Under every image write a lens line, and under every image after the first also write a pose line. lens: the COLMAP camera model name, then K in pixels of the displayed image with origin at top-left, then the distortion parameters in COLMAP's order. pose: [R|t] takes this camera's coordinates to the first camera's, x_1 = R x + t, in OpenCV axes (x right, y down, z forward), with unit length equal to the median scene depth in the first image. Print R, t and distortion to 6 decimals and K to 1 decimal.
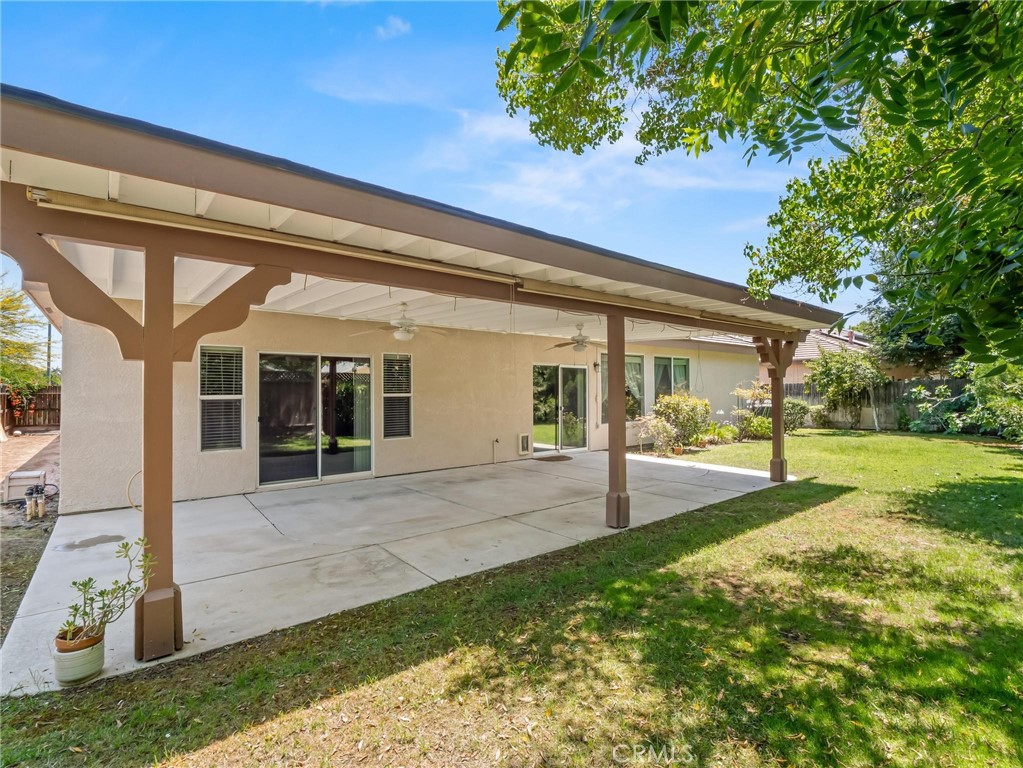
lens RADIAL K [[494.8, 0, 511.5], [0, 494.8, 384.0], [0, 0, 1]] dist [-0.011752, 0.000224]
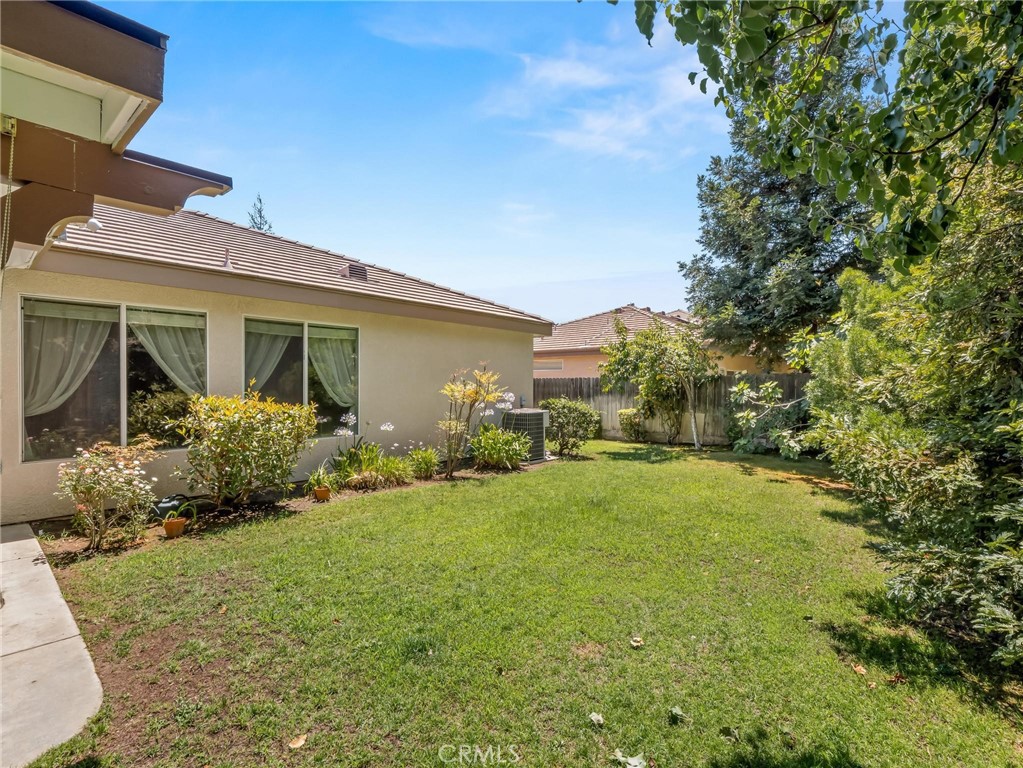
lens RADIAL K [[494.8, 0, 511.5], [0, 494.8, 384.0], [0, 0, 1]] dist [-0.011752, 0.000224]
pose [[0.987735, 0.011004, 0.155754, 0.439572], [-0.013339, 0.999814, 0.013956, 0.001203], [-0.155571, -0.015863, 0.987697, 0.424578]]
